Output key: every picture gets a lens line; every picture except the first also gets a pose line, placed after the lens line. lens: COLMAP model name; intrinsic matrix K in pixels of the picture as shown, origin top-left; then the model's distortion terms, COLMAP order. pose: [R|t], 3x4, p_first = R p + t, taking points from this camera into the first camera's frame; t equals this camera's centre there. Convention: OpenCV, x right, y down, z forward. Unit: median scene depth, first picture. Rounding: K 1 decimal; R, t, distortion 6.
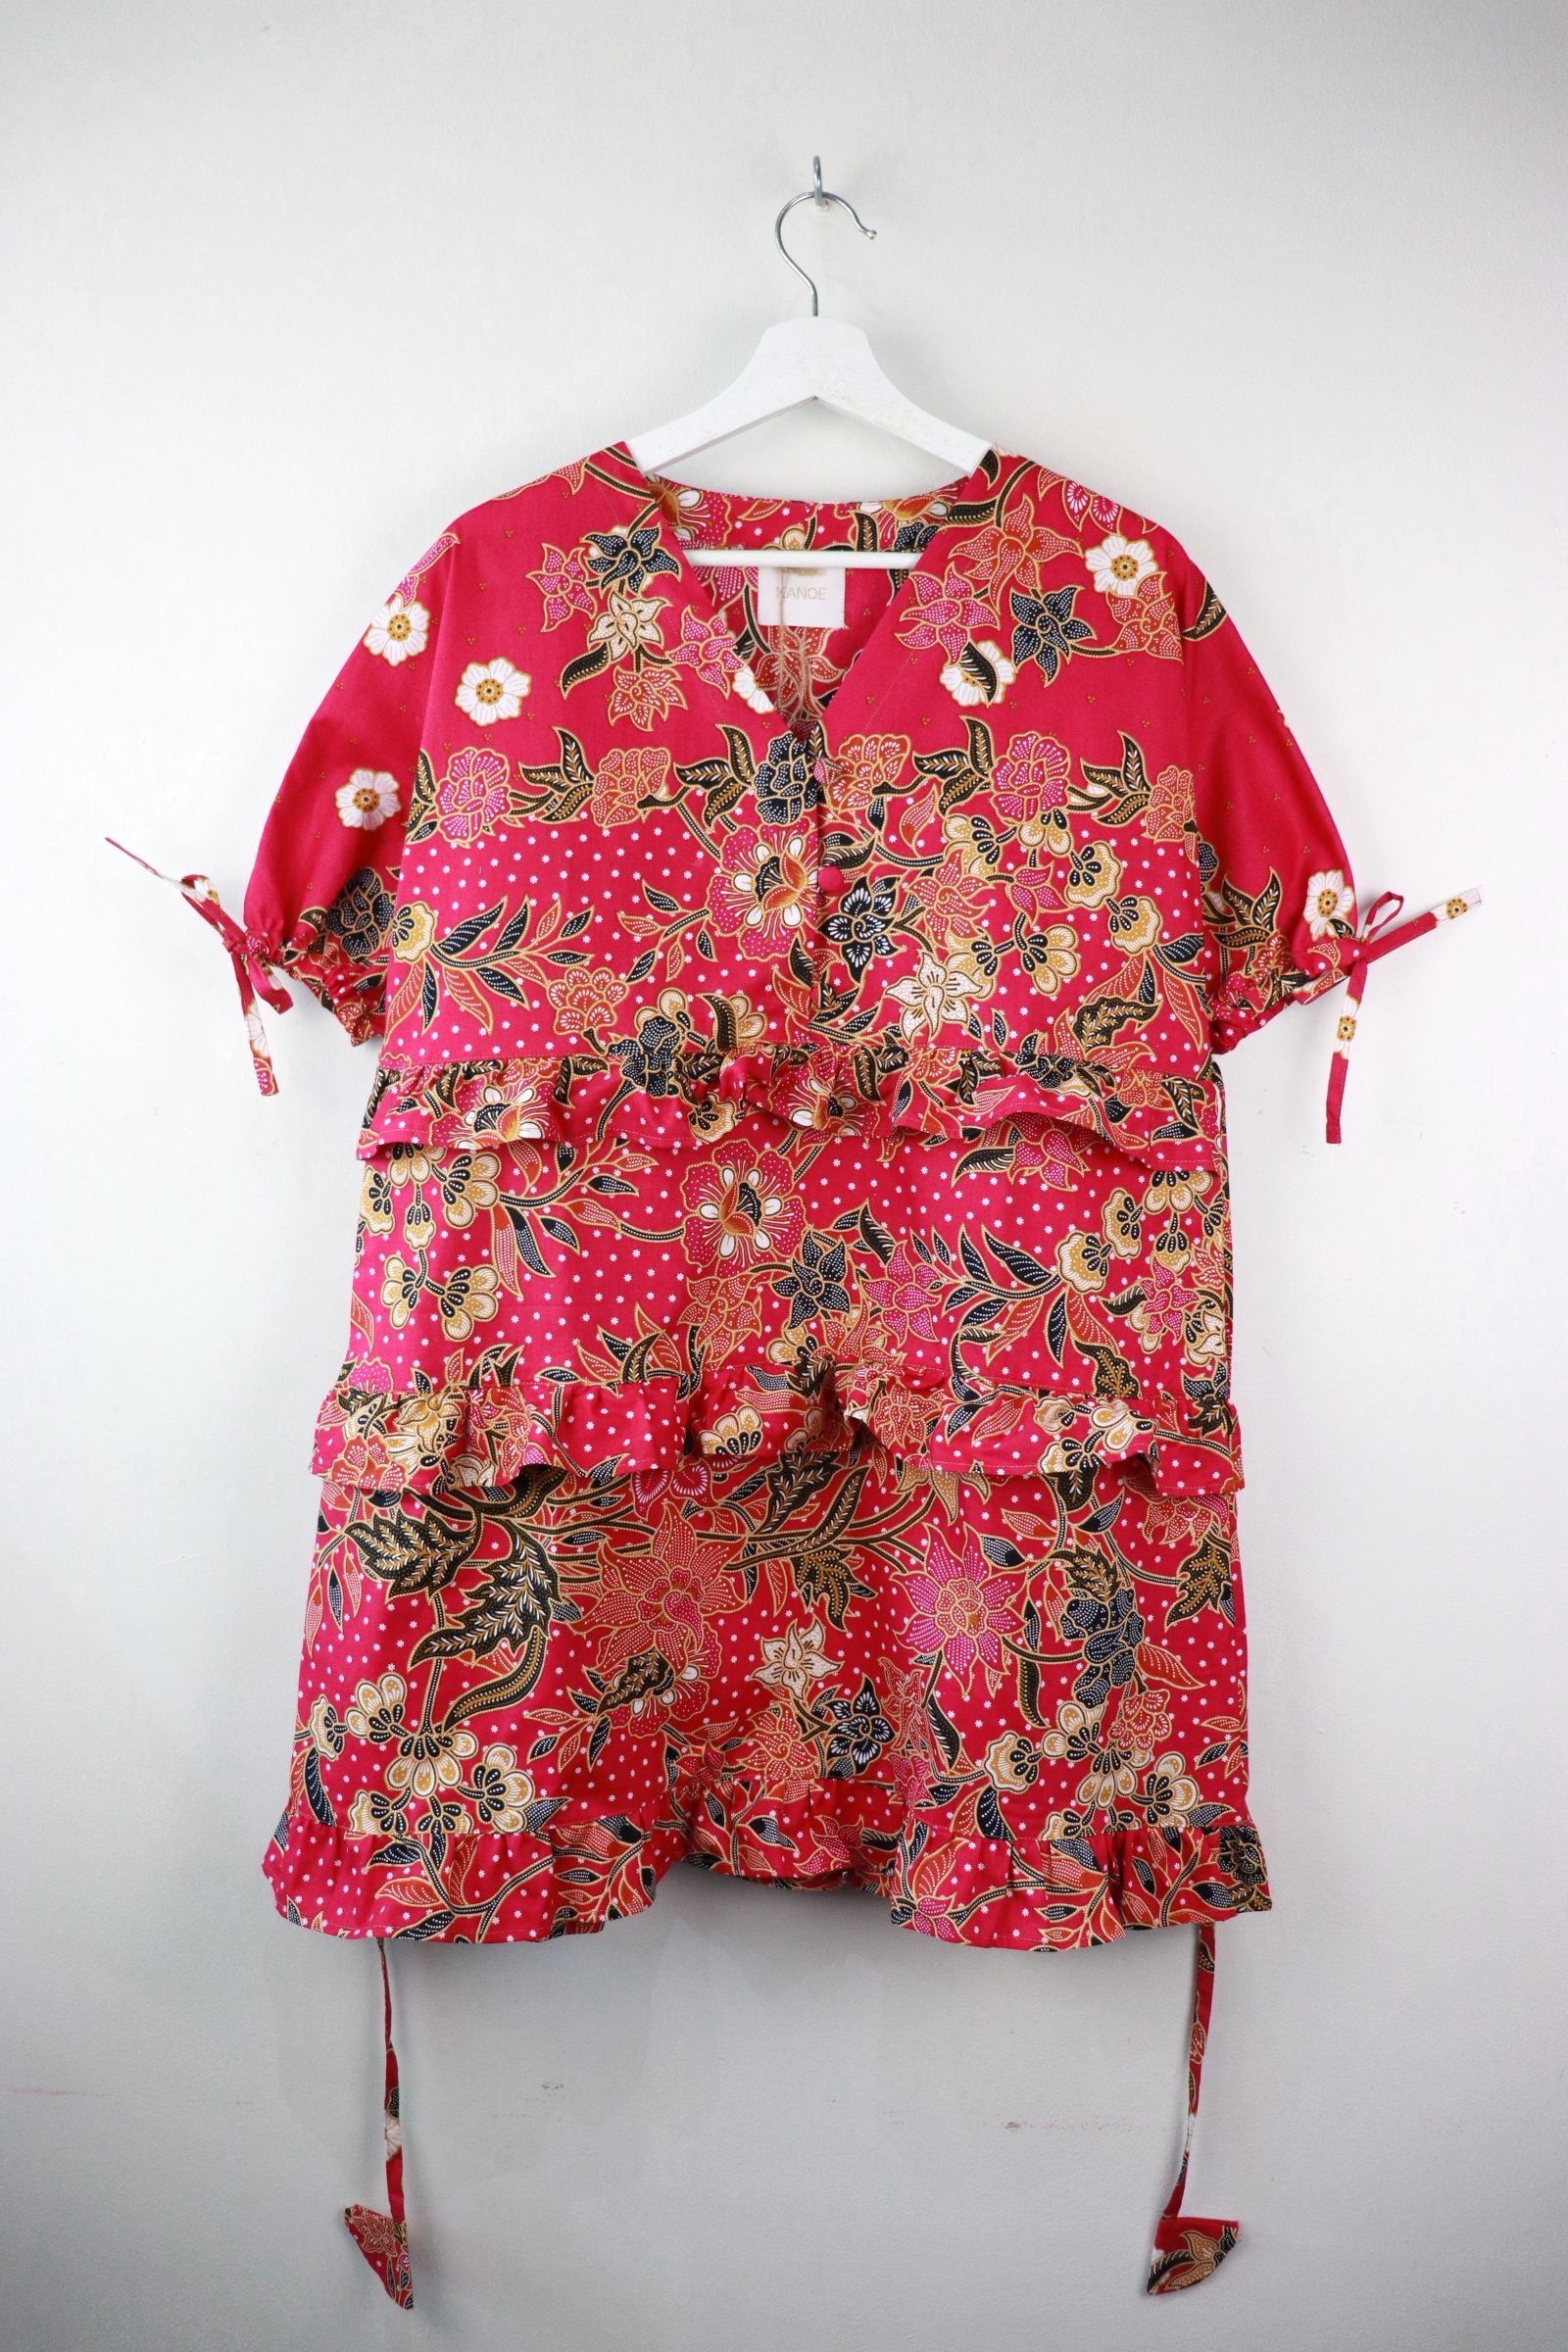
lens RADIAL K [[1884.5, 0, 813.7], [0, 1884.5, 1147.2], [0, 0, 1]] dist [-0.187140, 0.153990]
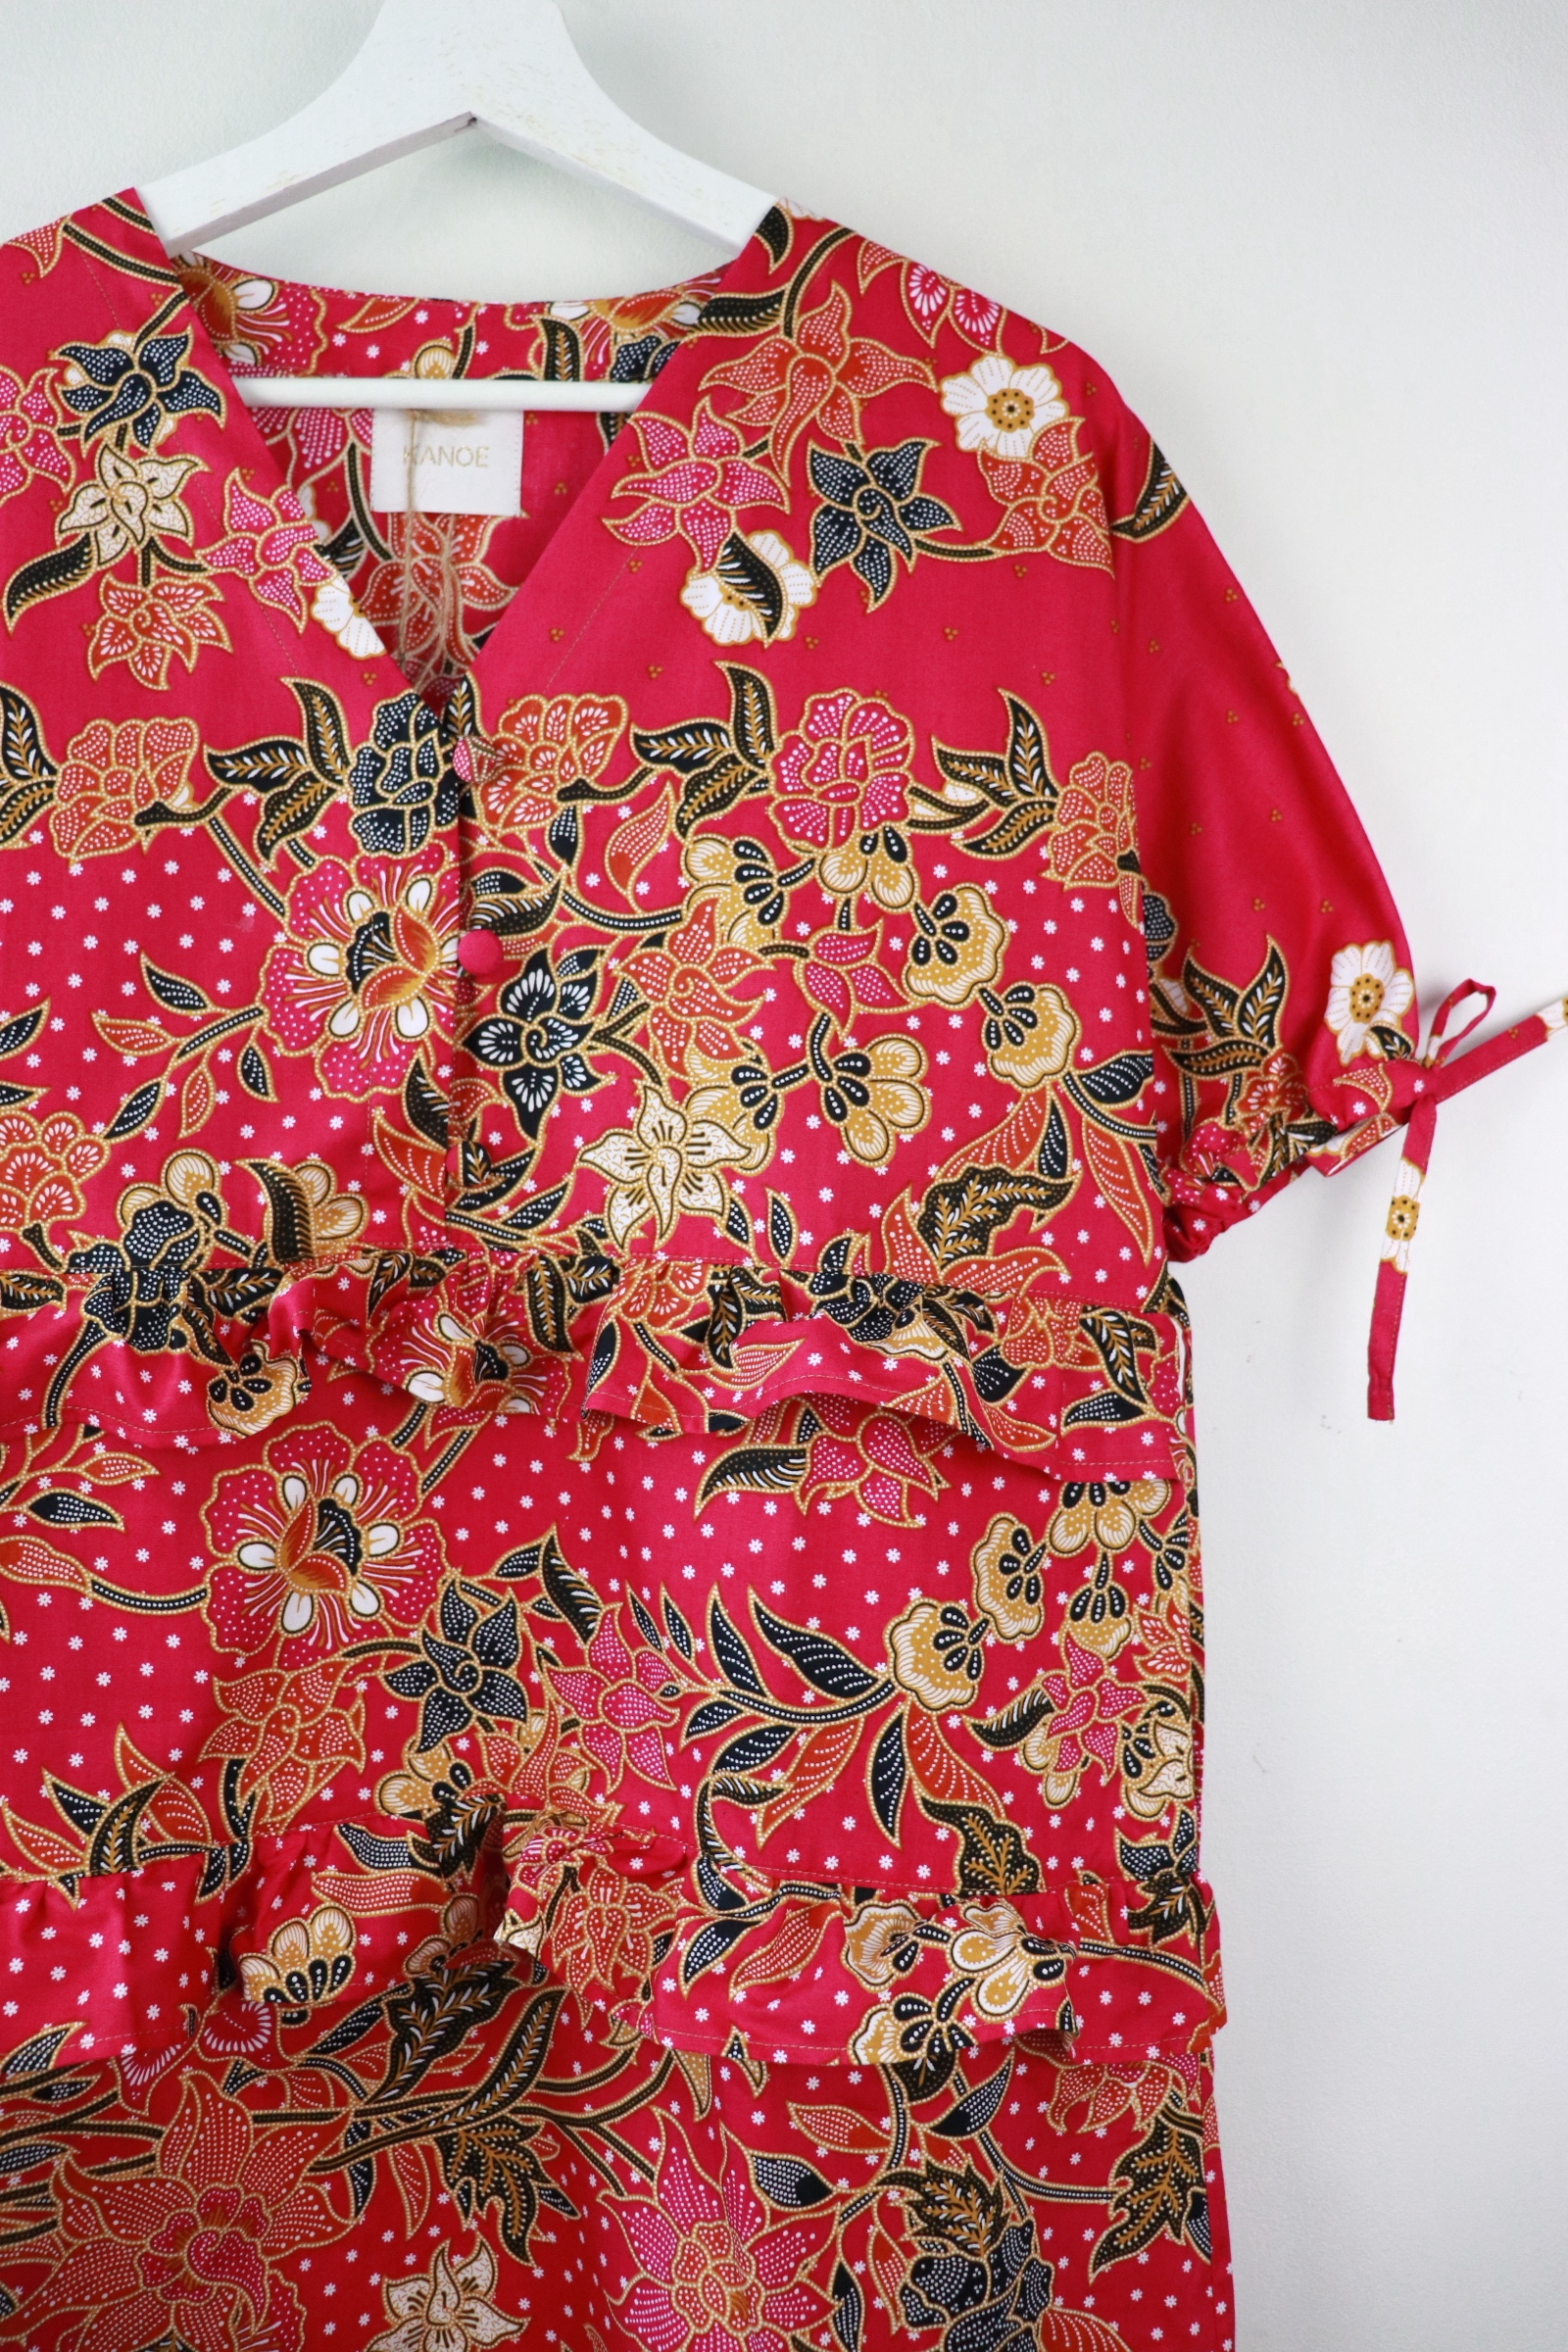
lens RADIAL K [[1884.5, 0, 813.7], [0, 1884.5, 1147.2], [0, 0, 1]] dist [-0.187140, 0.153990]
pose [[0.998926, 0.002199, 0.046287, 0.081963], [0.000669, 0.998085, -0.061860, -0.051683], [-0.046335, 0.061825, 0.997011, 0.450875]]
